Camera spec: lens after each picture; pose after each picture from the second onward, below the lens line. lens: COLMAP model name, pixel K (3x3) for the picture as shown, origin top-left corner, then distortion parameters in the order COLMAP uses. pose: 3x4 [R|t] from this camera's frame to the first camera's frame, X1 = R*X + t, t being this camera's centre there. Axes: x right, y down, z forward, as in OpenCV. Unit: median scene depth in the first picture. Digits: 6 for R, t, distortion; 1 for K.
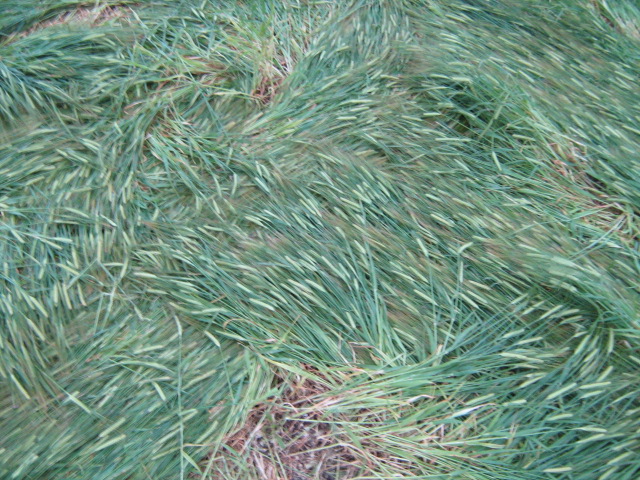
lens RADIAL K [[719.5, 0, 320.0], [0, 719.5, 240.0], [0, 0, 1]] dist [-0.151630, 0.124740]
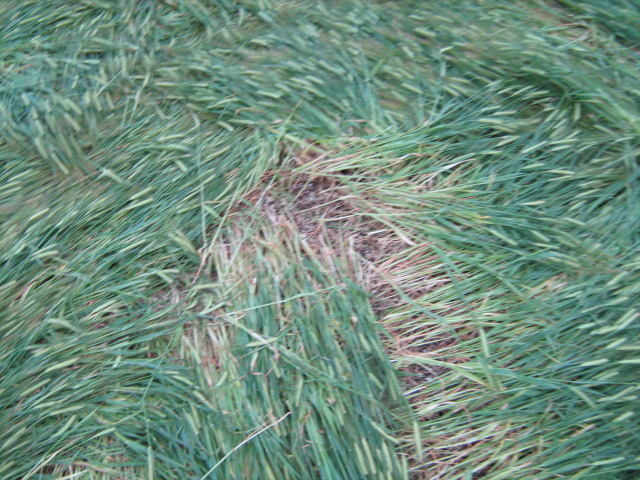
lens RADIAL K [[719.5, 0, 320.0], [0, 719.5, 240.0], [0, 0, 1]] dist [-0.151630, 0.124740]
pose [[0.999030, -0.041992, -0.013264, 0.006140], [0.042130, 0.999059, 0.010260, 0.303847], [0.012821, -0.010809, 0.999859, -0.135261]]
